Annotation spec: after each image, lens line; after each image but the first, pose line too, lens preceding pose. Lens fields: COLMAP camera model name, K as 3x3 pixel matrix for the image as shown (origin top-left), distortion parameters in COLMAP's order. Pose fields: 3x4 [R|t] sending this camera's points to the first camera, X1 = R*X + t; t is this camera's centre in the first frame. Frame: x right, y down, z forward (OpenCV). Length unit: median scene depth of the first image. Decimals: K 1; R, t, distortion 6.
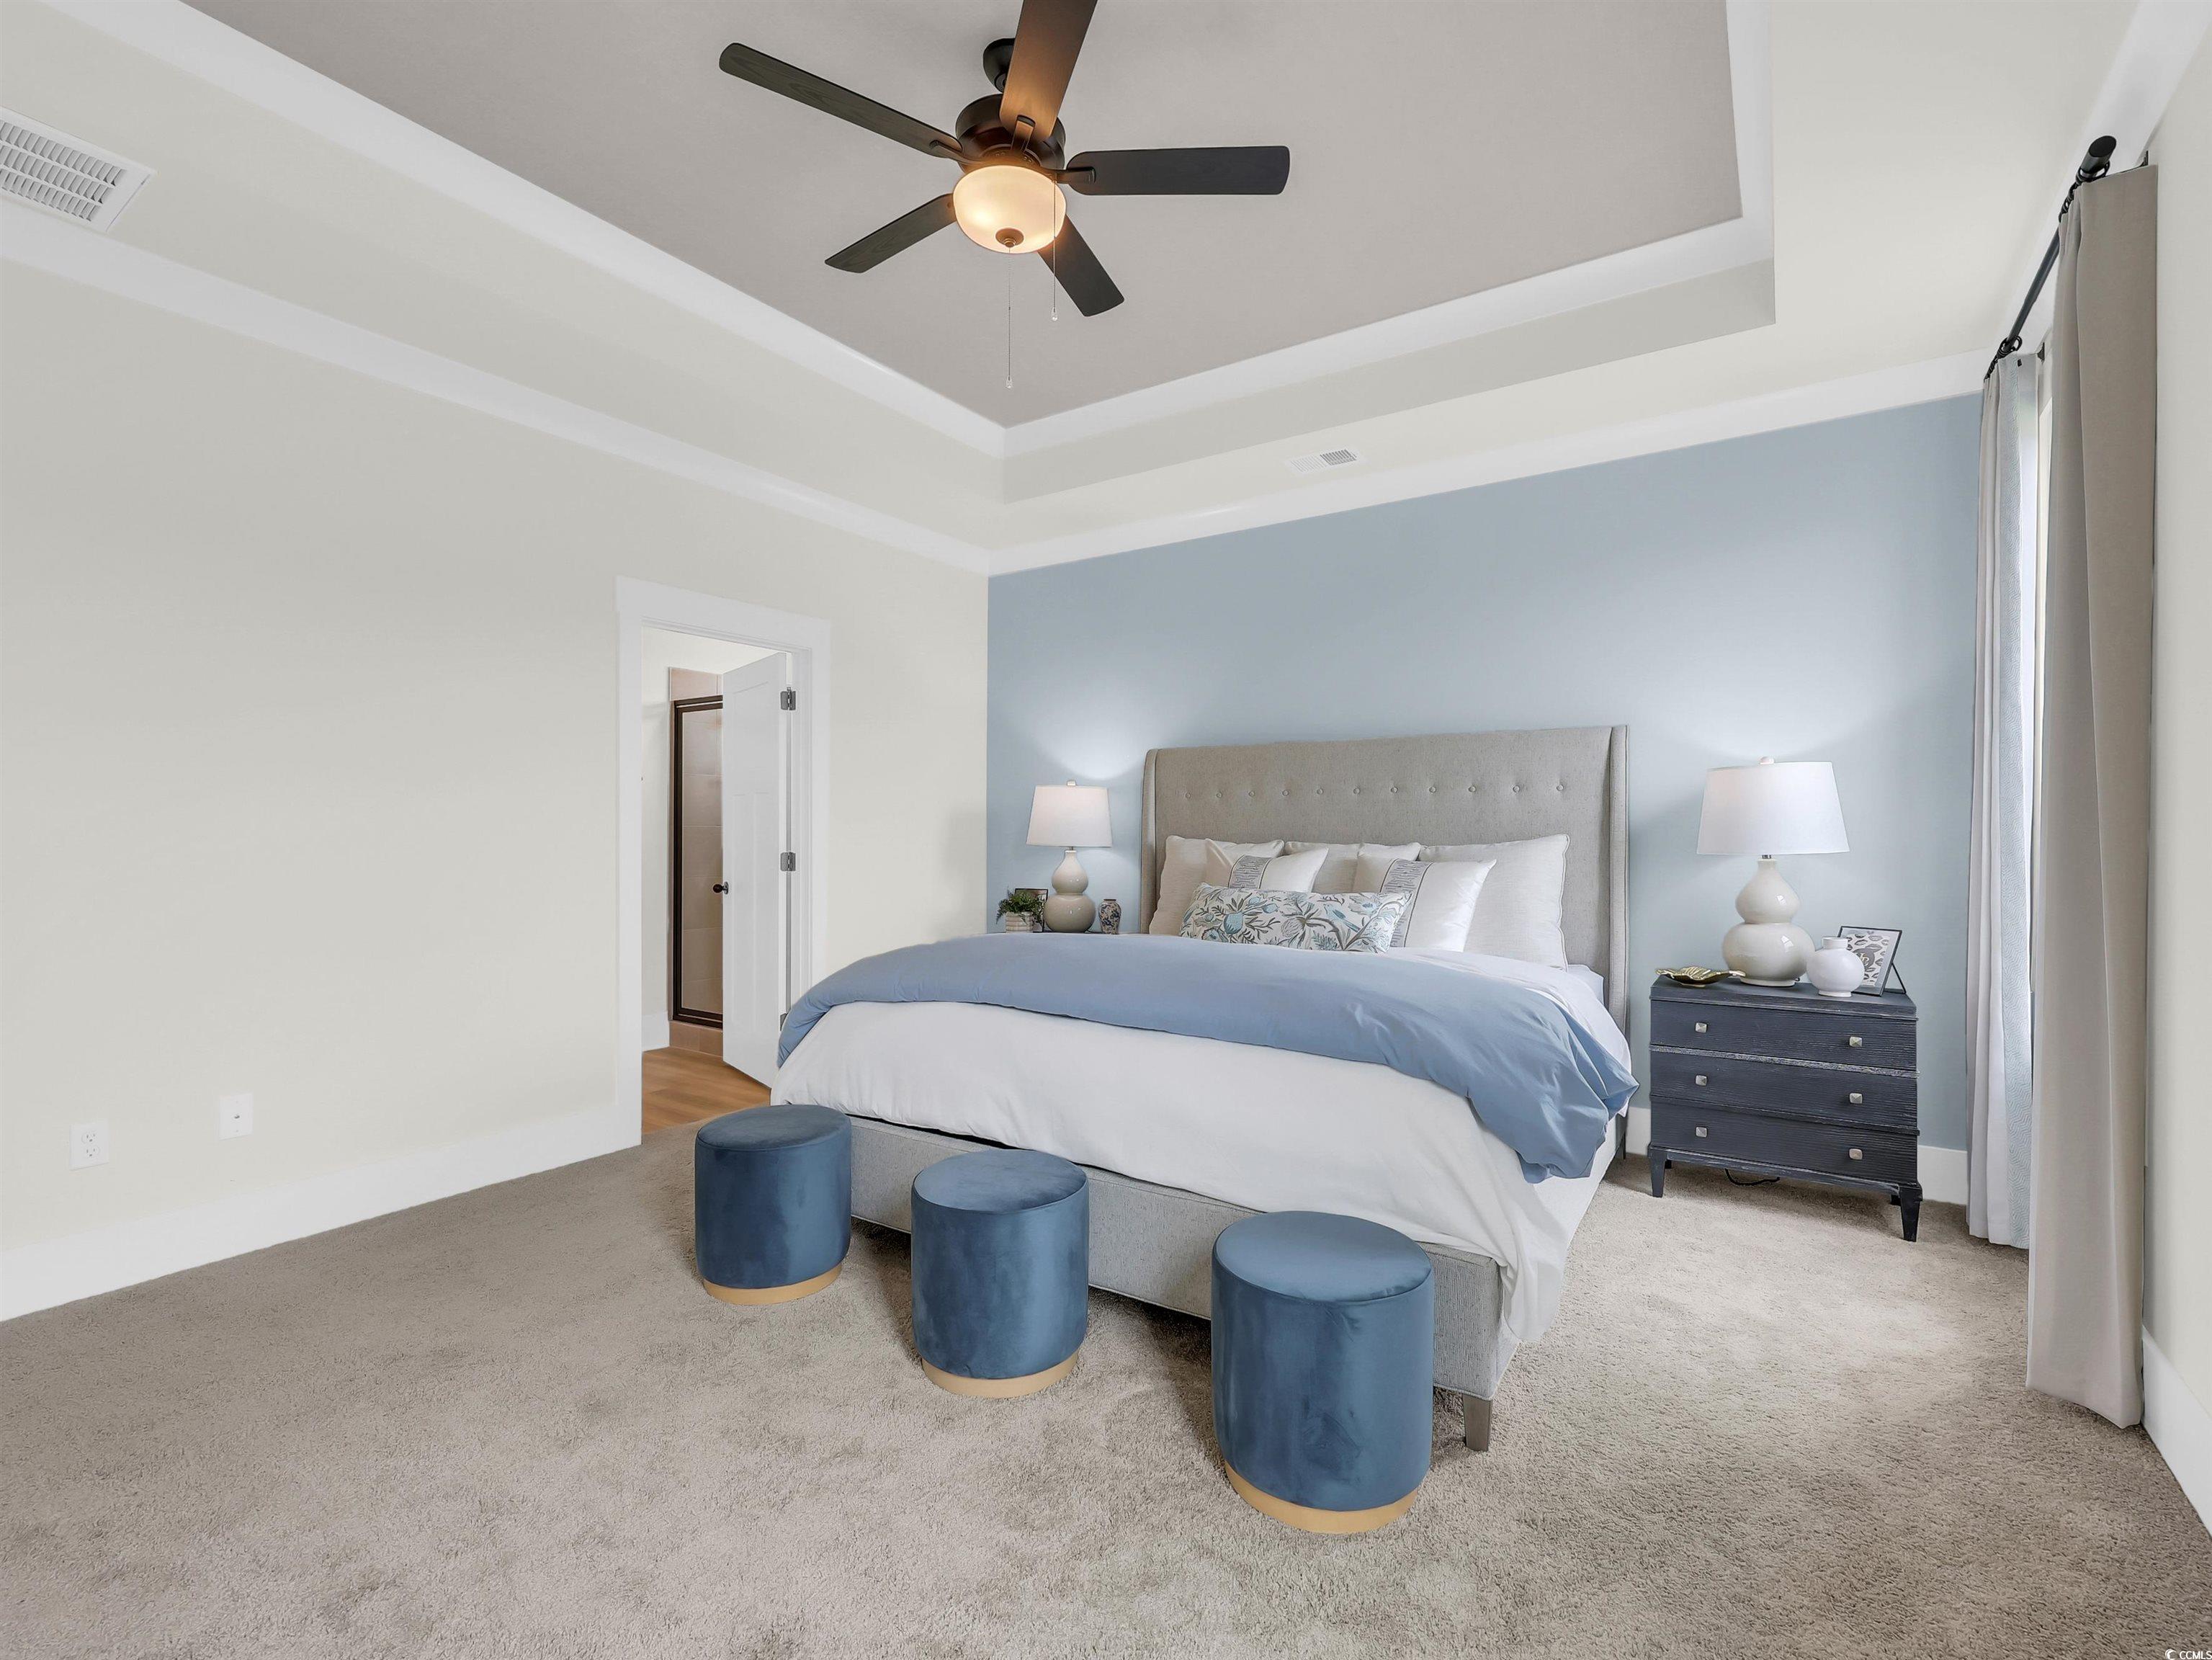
lens RADIAL K [[1004.2, 0, 1115.6], [0, 1004.2, 842.1], [0, 0, 1]] dist [0.002209, -0.000352]
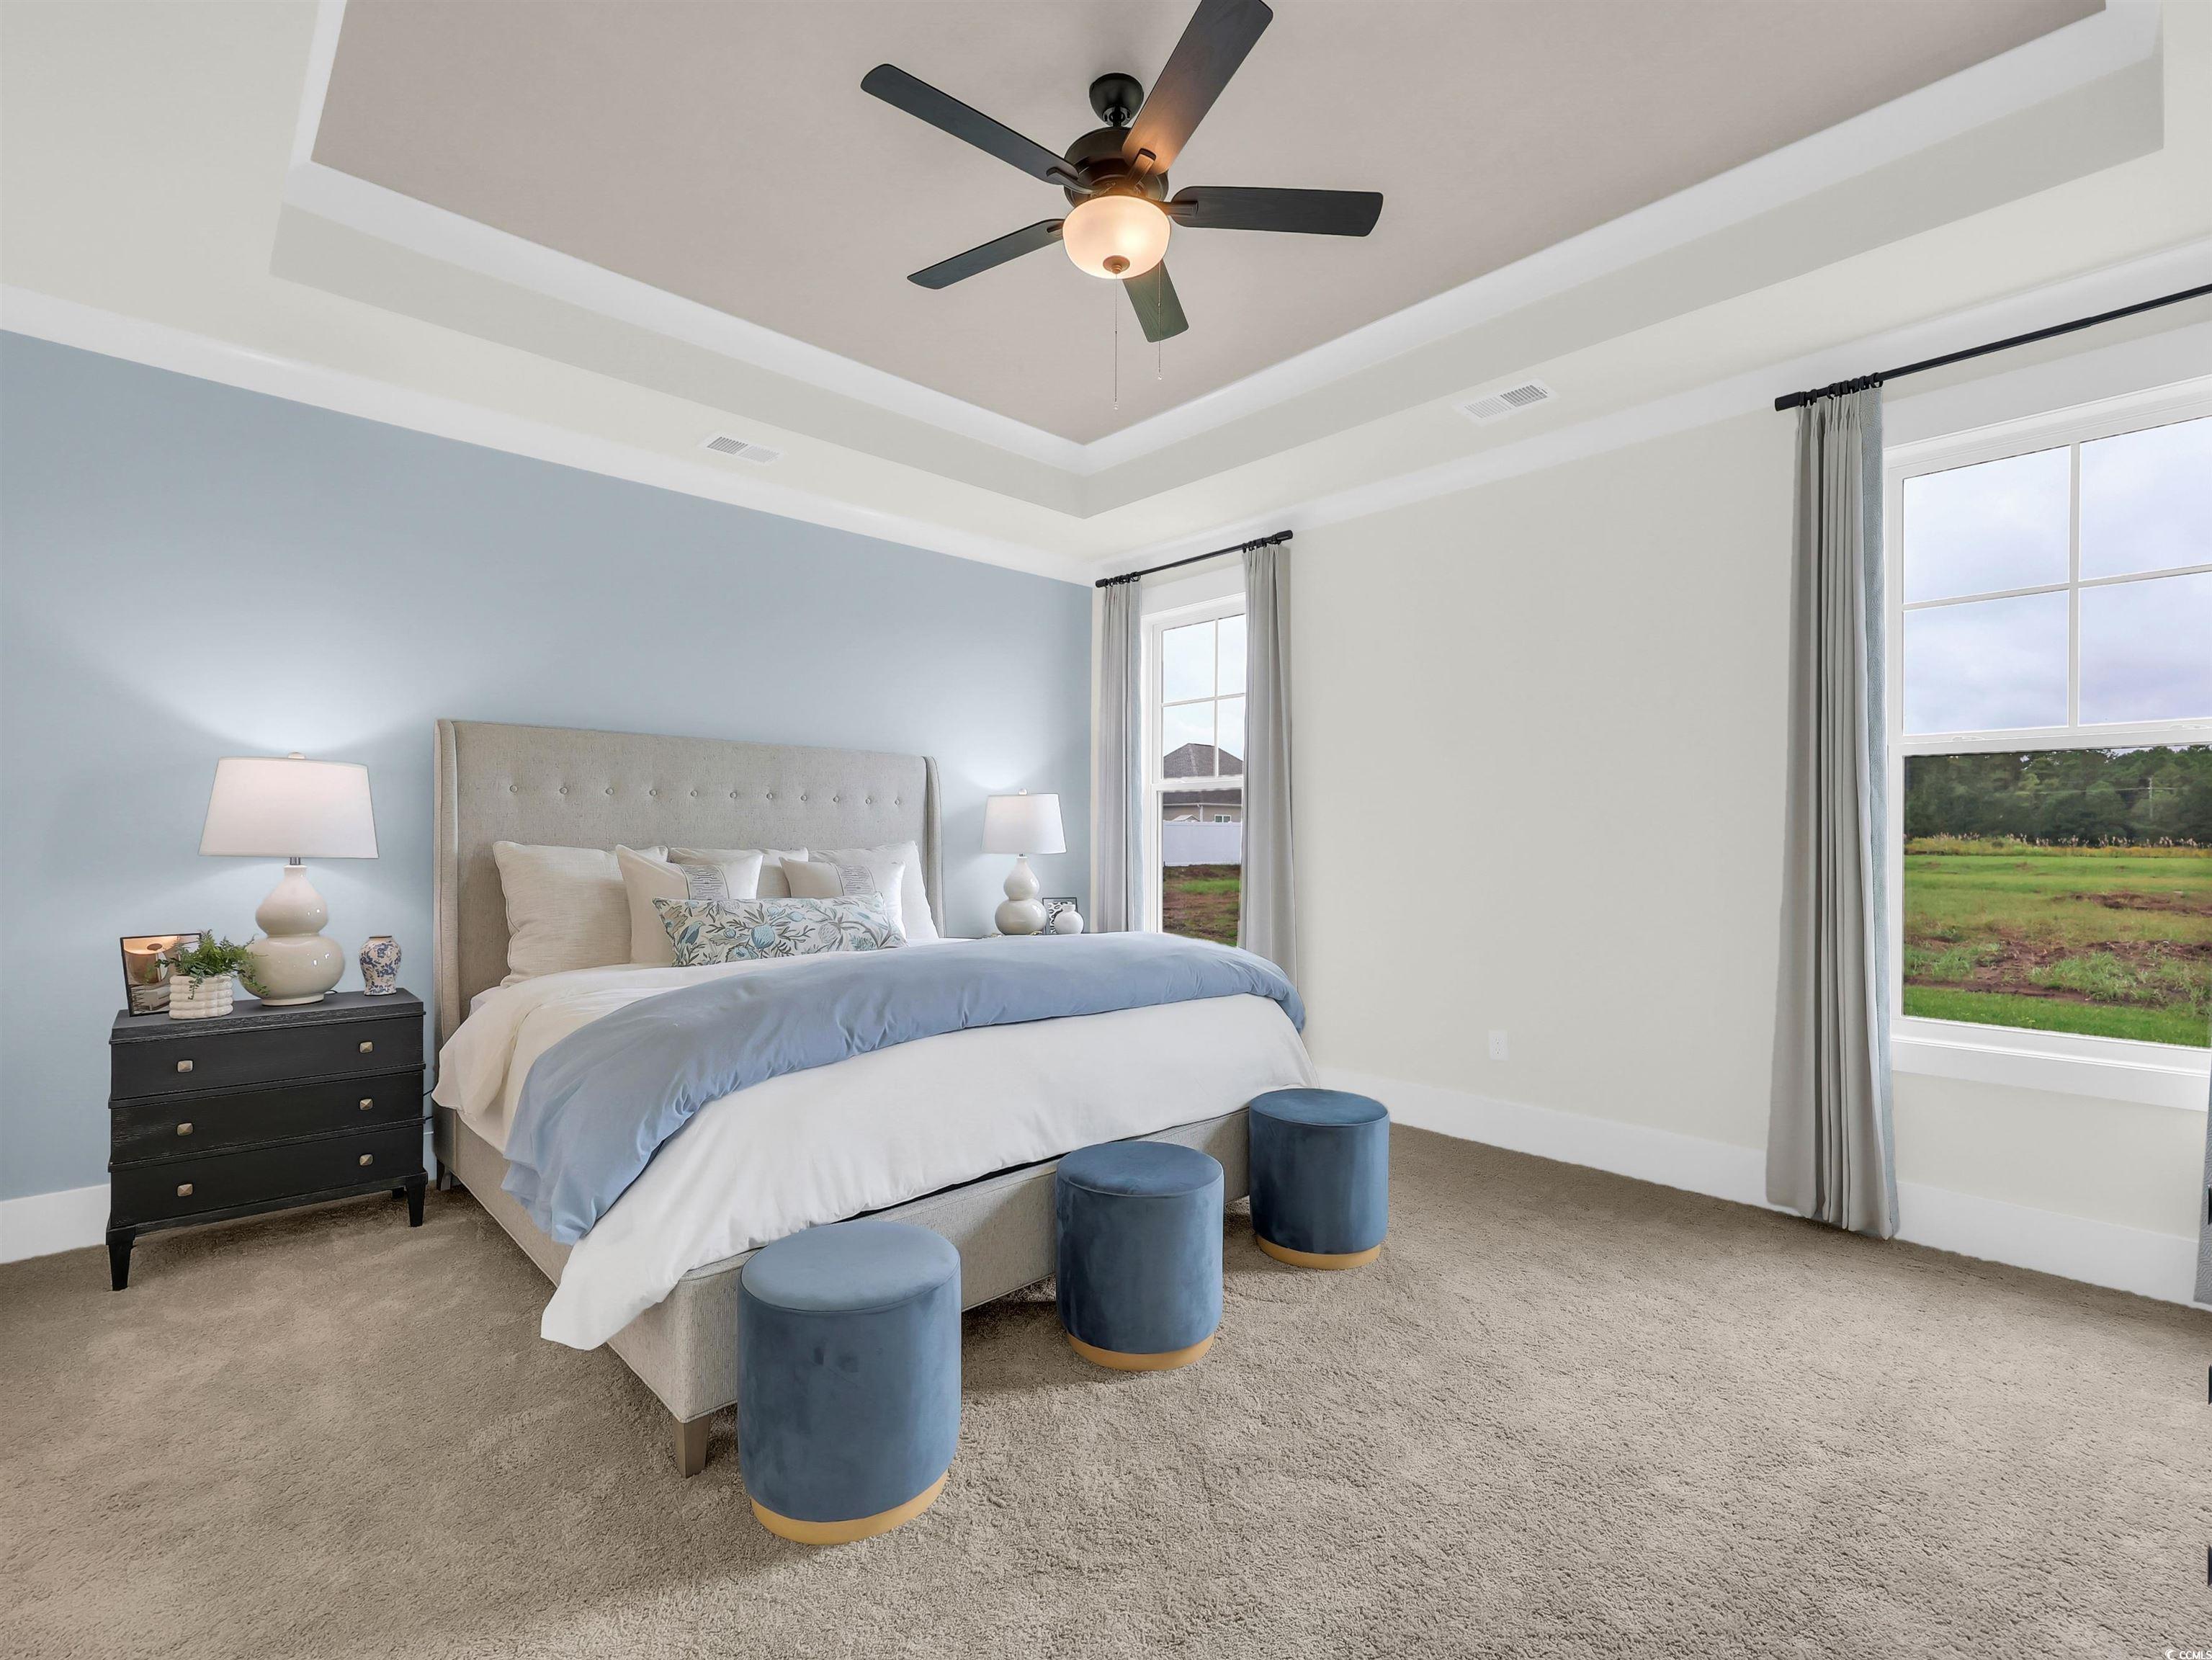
lens RADIAL K [[1004.2, 0, 1116.7], [0, 1004.2, 831.9], [0, 0, 1]] dist [0.002209, -0.000352]
pose [[0.230964, 0.010052, 0.972910, -0.704872], [0.003886, 0.999929, -0.011253, -0.002989], [-0.972954, 0.006380, 0.230909, 0.476887]]
